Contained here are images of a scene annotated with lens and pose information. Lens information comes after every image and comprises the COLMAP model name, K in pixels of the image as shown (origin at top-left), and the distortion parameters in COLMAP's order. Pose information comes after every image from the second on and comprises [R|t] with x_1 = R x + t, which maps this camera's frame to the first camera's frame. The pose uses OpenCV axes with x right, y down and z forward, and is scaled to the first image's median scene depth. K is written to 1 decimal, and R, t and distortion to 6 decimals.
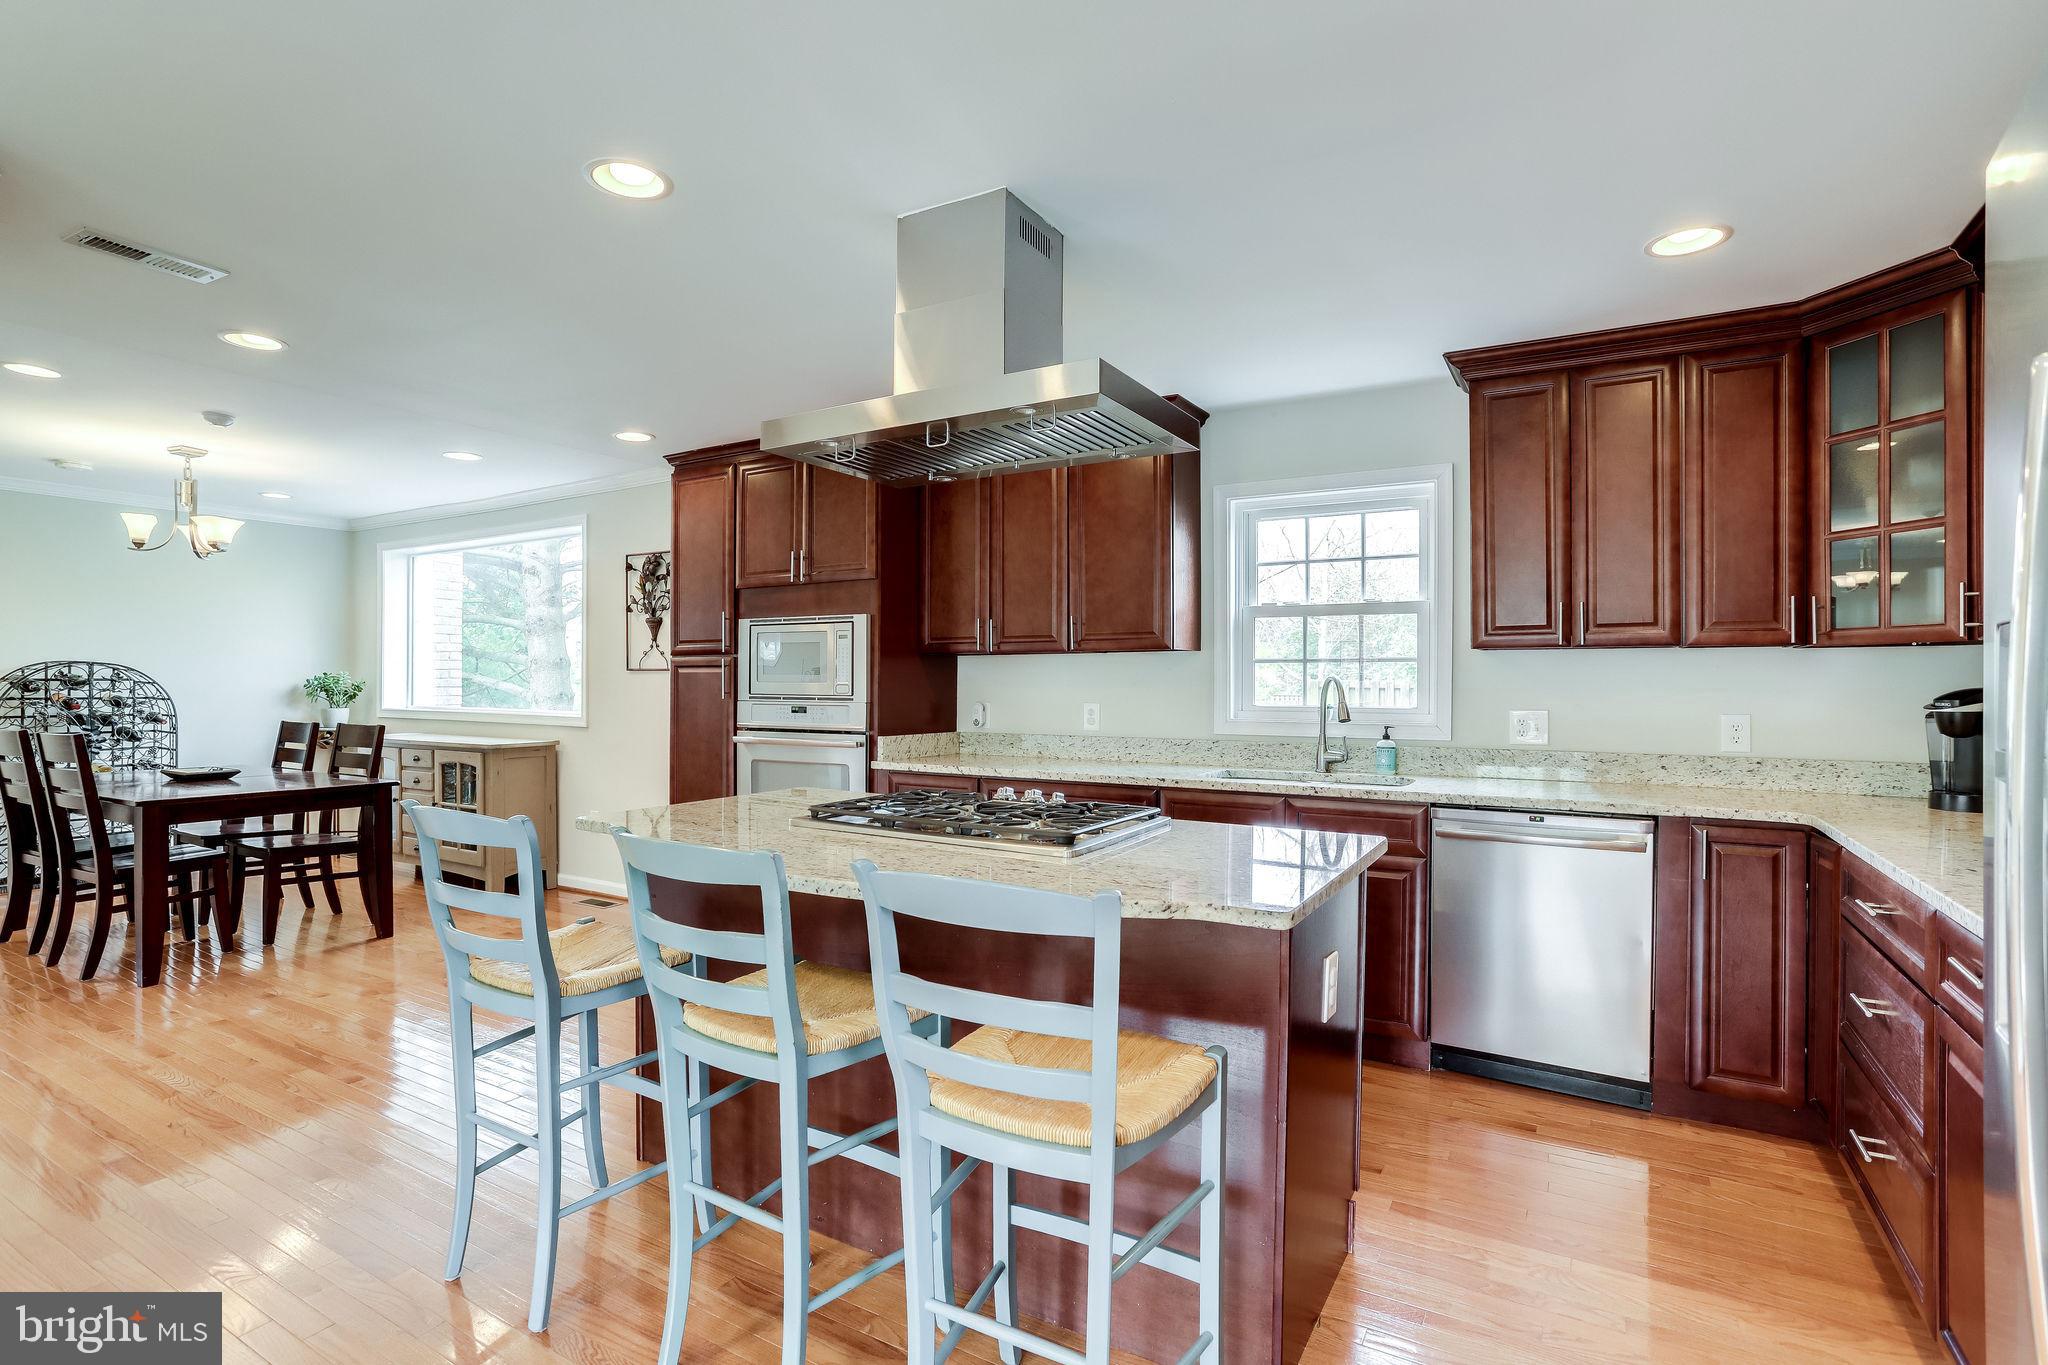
lens RADIAL K [[1001.5, 0, 1020.3], [0, 1001.5, 676.2], [0, 0, 1]] dist [-0.051800, 0.027703]
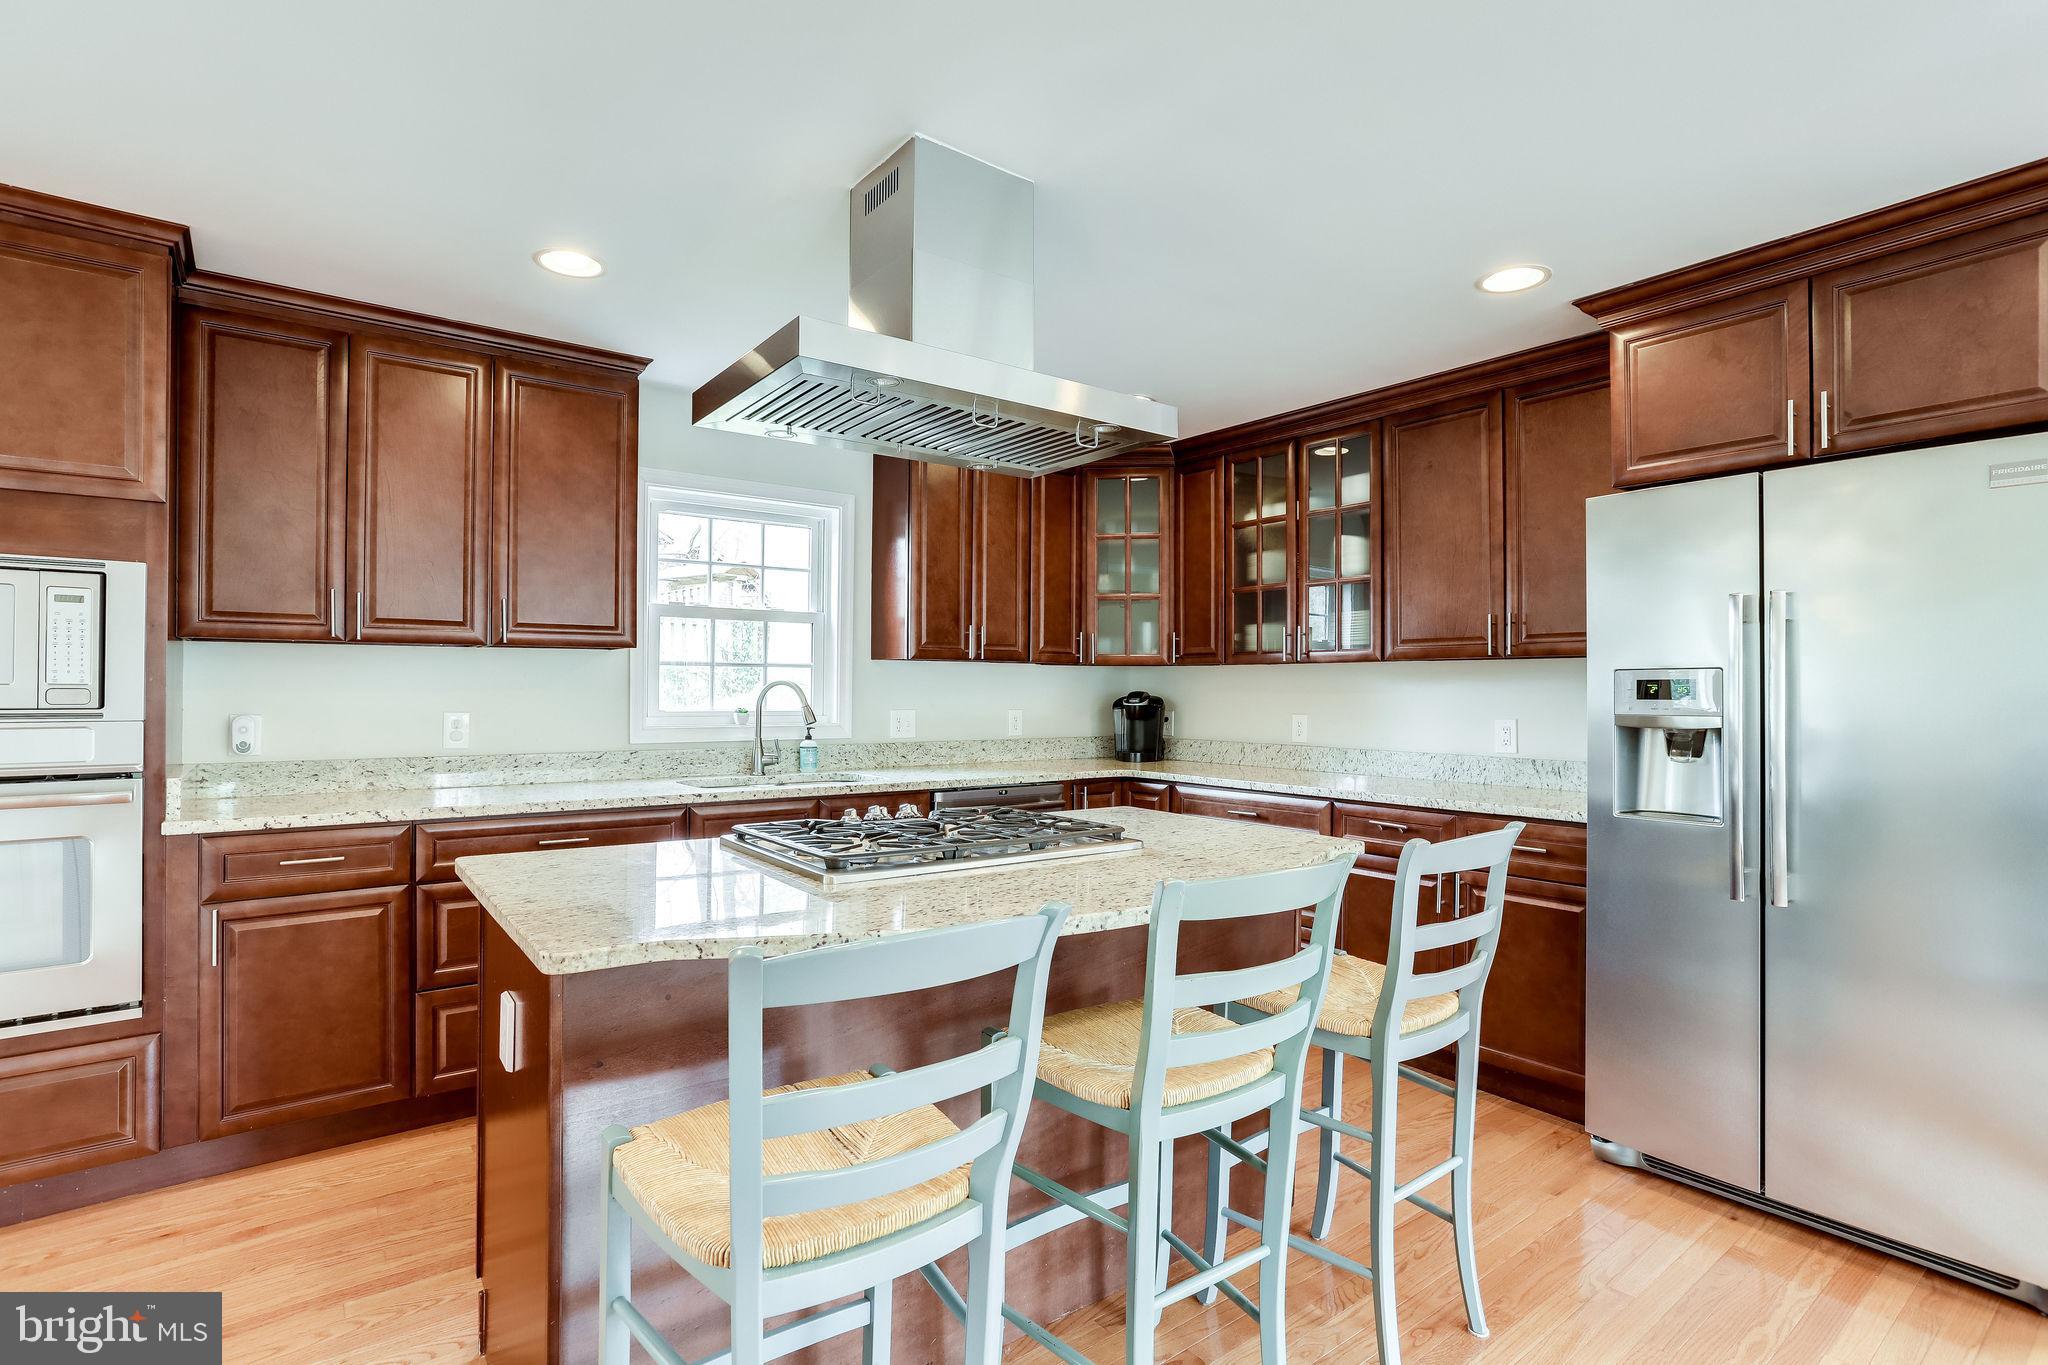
lens RADIAL K [[1001.5, 0, 1012.6], [0, 1001.5, 681.3], [0, 0, 1]] dist [-0.051800, 0.027703]
pose [[0.368404, 0.006632, 0.929642, -0.500069], [-0.010184, 0.999943, -0.003098, 0.001296], [-0.929610, -0.008326, 0.368450, 0.357808]]
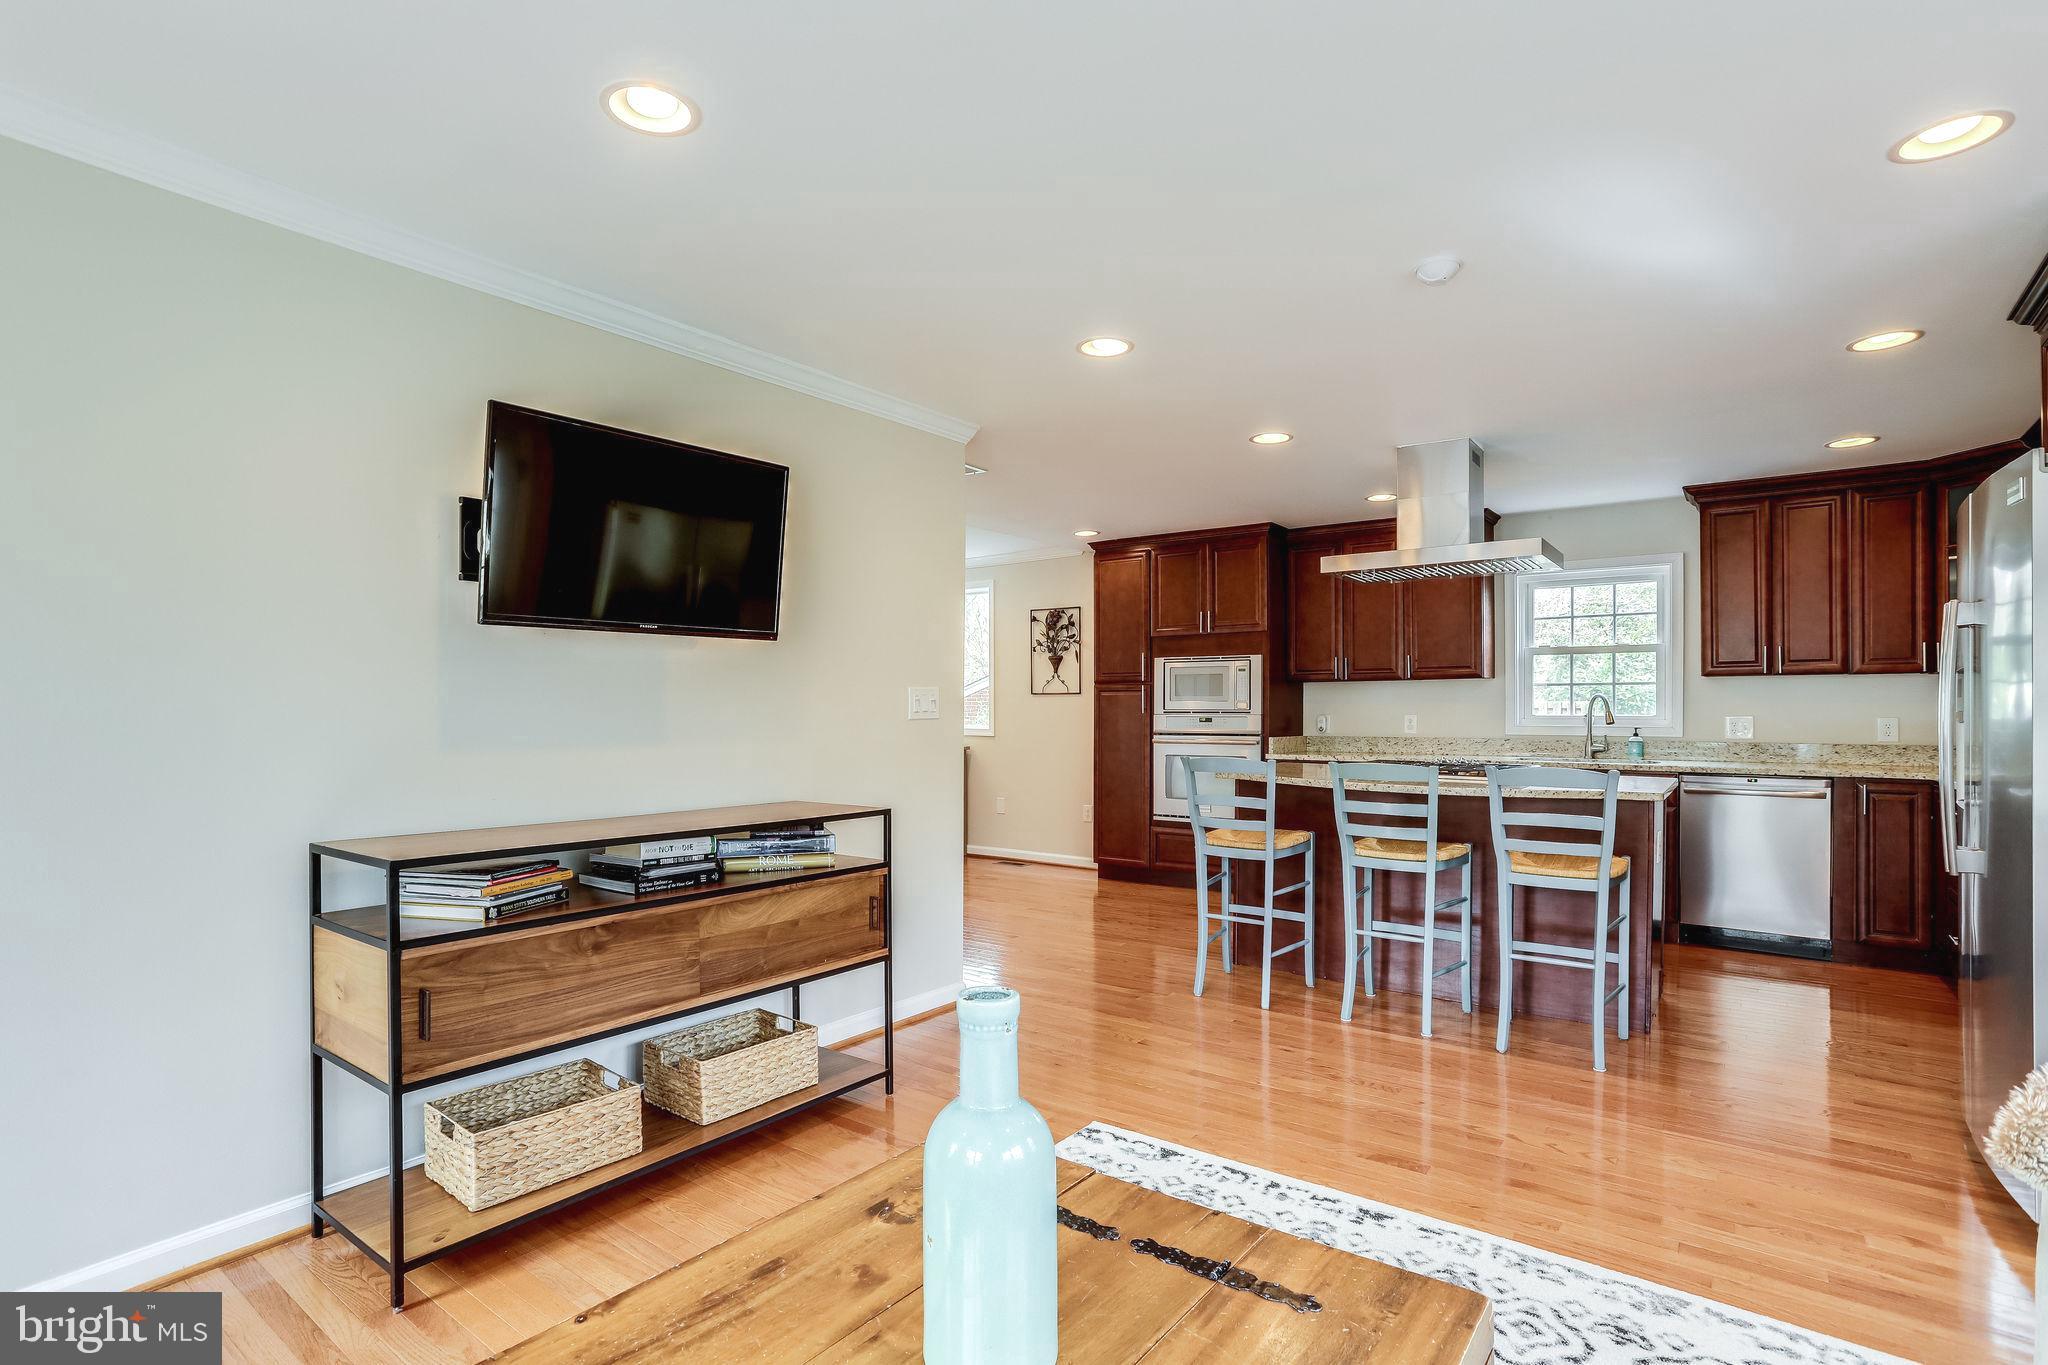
lens RADIAL K [[1001.5, 0, 1024.1], [0, 1001.5, 702.2], [0, 0, 1]] dist [-0.051800, 0.027703]
pose [[0.994776, -0.004602, -0.101974, -0.361446], [0.004731, 0.999988, 0.001024, 0.005248], [0.101968, -0.001501, 0.994787, -0.520488]]
